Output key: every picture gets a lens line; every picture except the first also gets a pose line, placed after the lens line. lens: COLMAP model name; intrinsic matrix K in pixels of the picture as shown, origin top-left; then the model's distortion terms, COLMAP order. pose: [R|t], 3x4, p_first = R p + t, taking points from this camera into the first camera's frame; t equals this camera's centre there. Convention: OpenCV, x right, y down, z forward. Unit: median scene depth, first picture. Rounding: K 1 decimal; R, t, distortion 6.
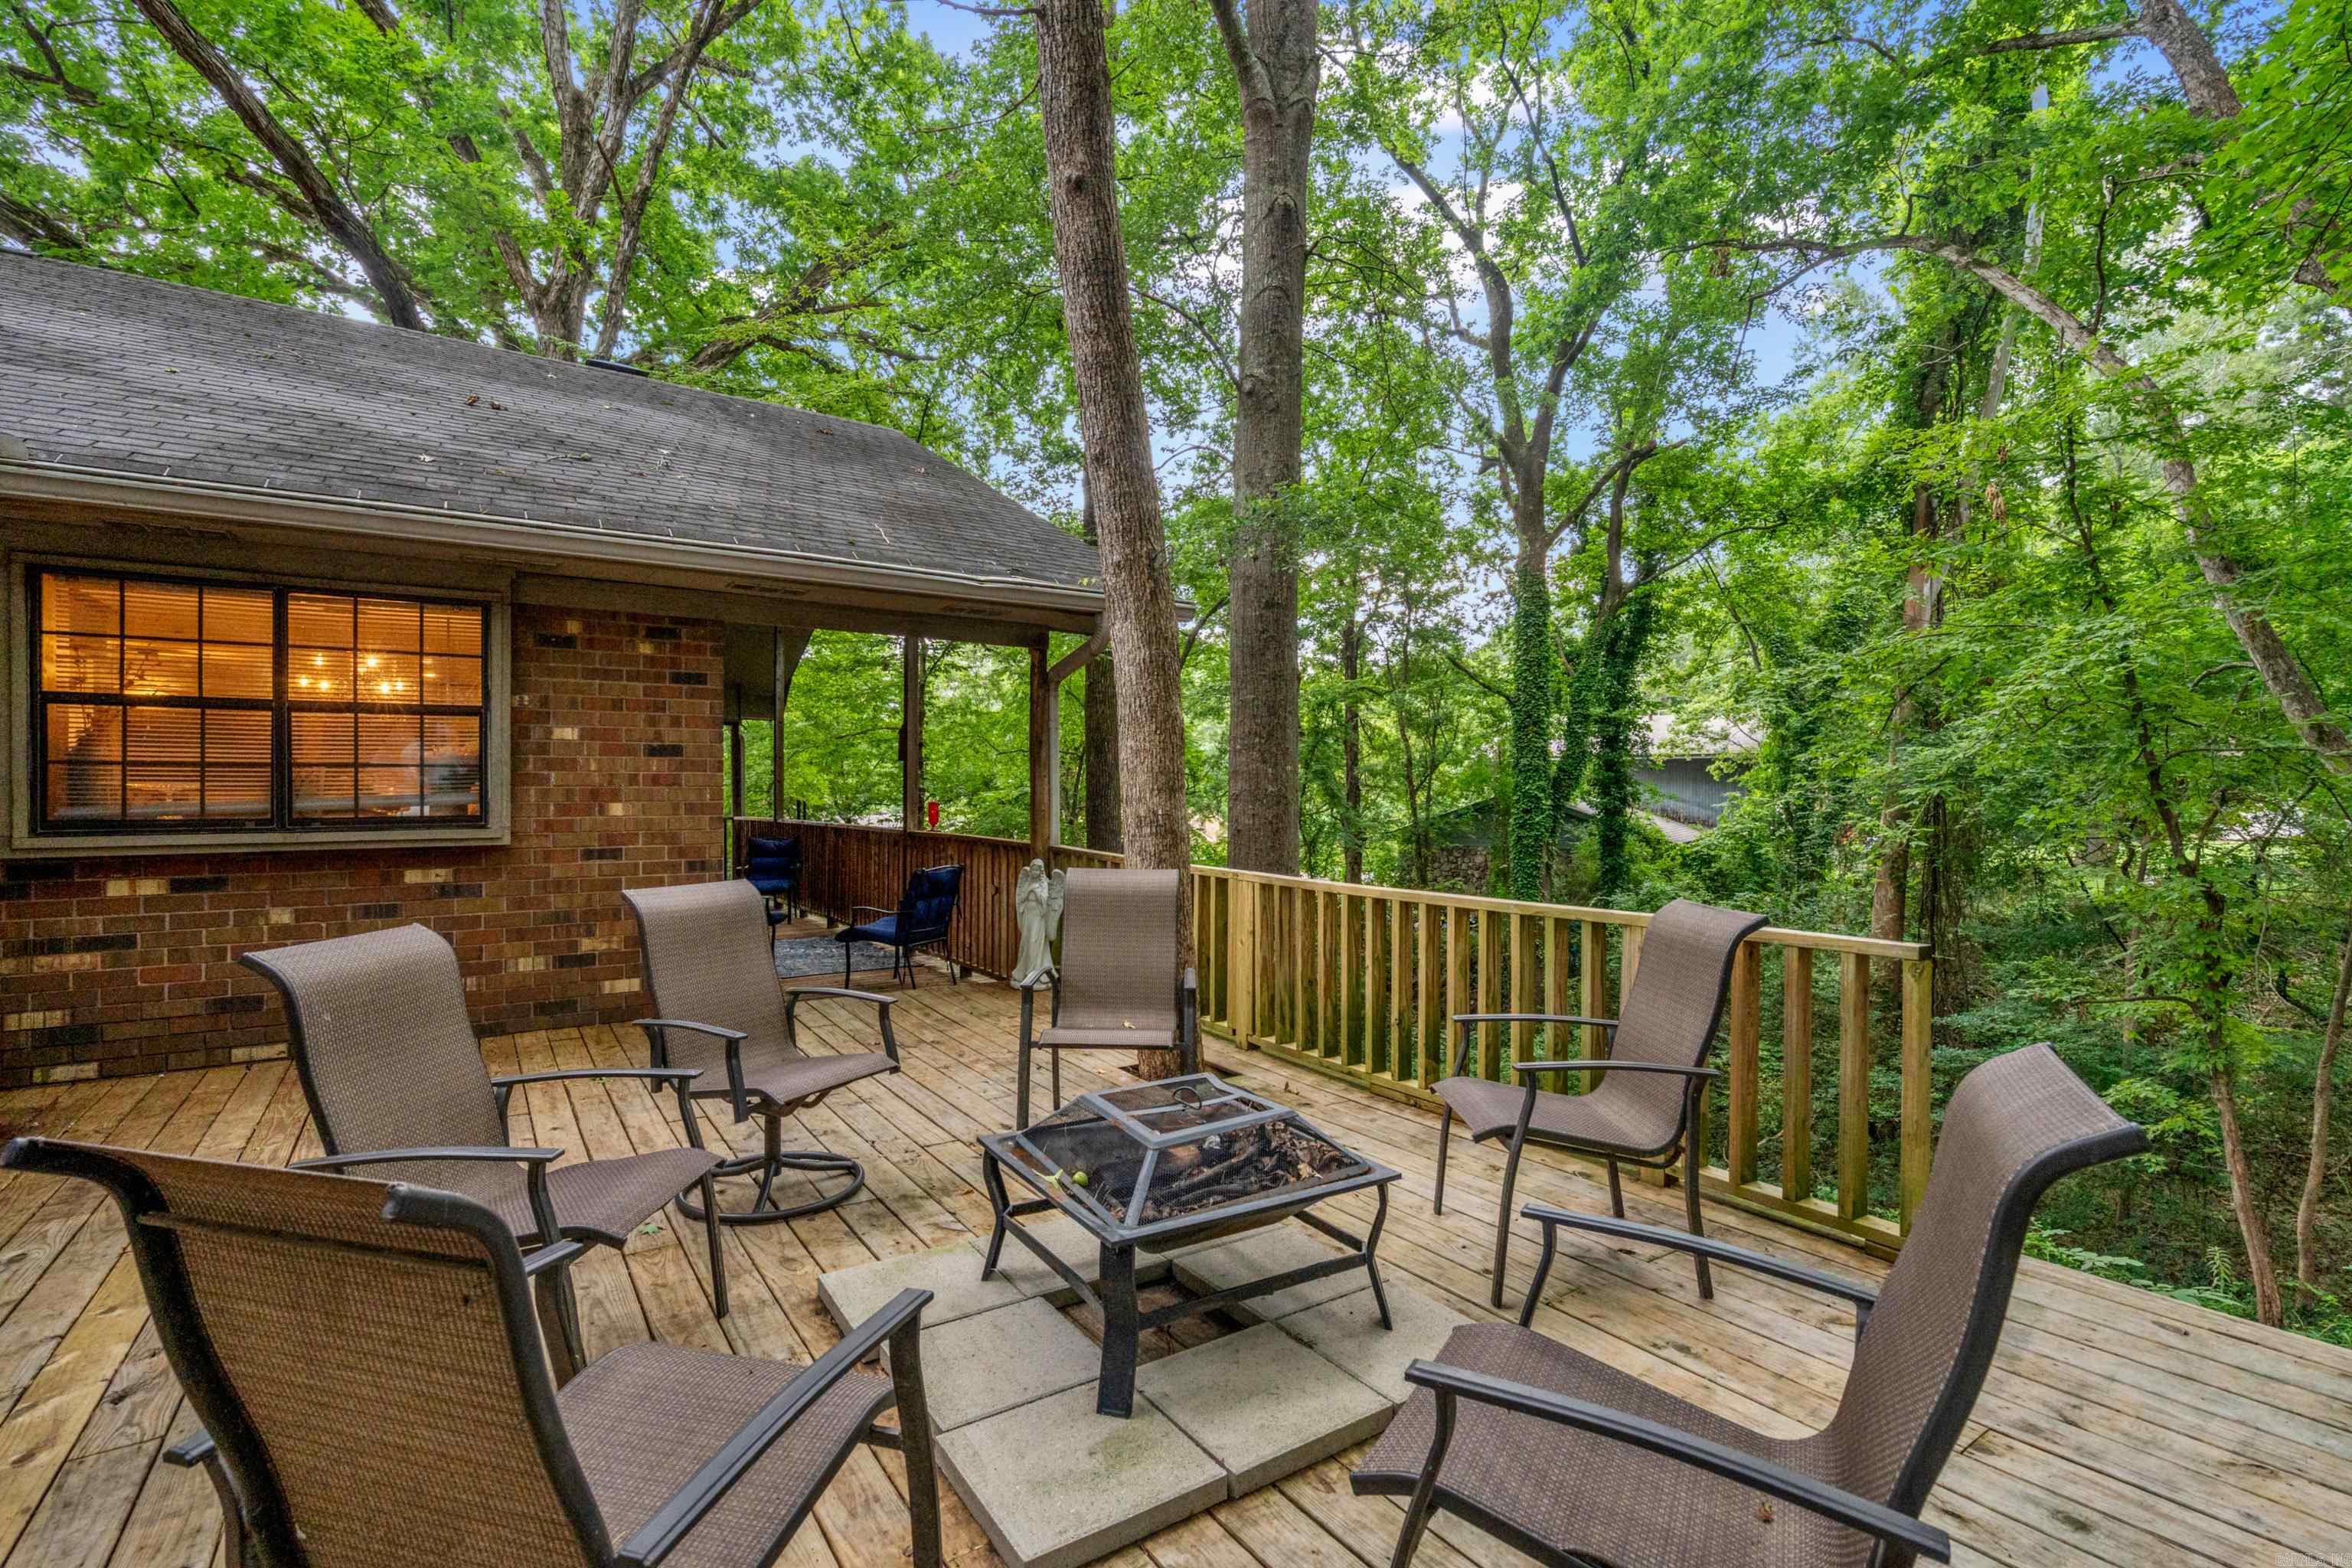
lens RADIAL K [[1079.1, 0, 1177.9], [0, 1079.1, 786.0], [0, 0, 1]] dist [-0.005302, 0.002711]
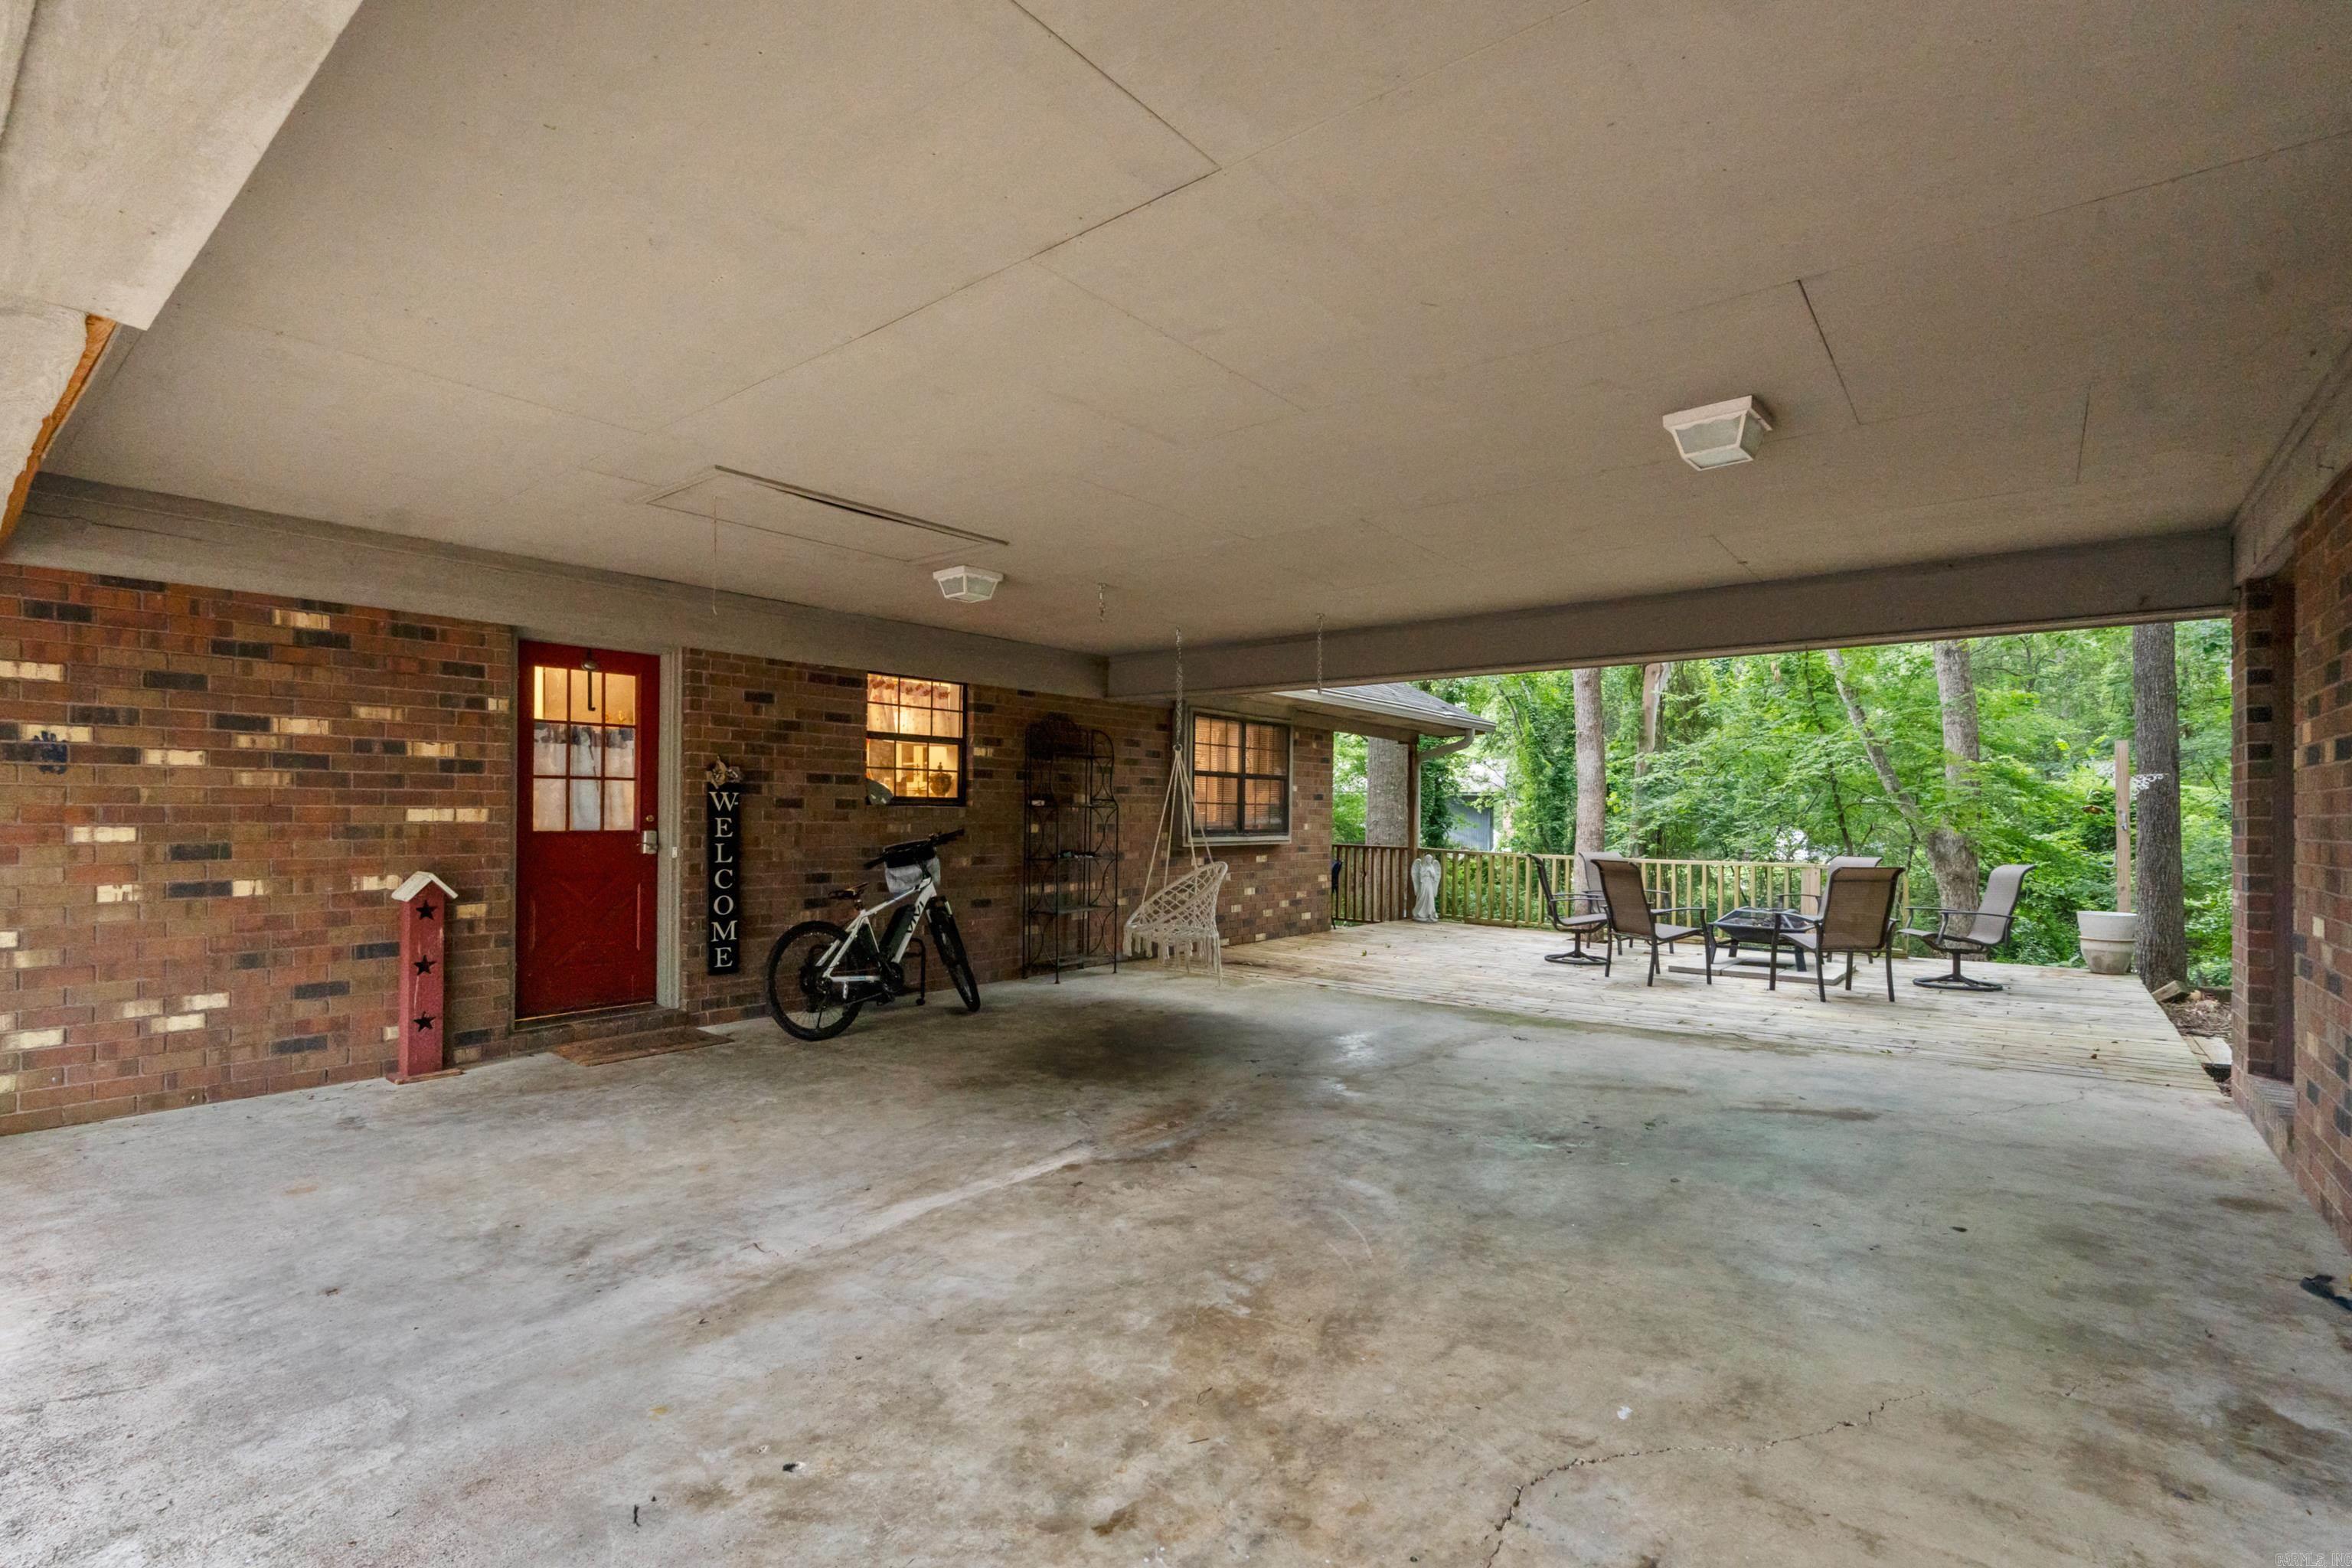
lens RADIAL K [[1079.1, 0, 1179.4], [0, 1079.1, 796.4], [0, 0, 1]] dist [-0.005302, 0.002711]
pose [[0.957080, 0.016066, 0.289377, -1.425411], [-0.011924, 0.999800, -0.016071, 0.000862], [-0.289577, 0.011930, 0.957080, -0.897515]]
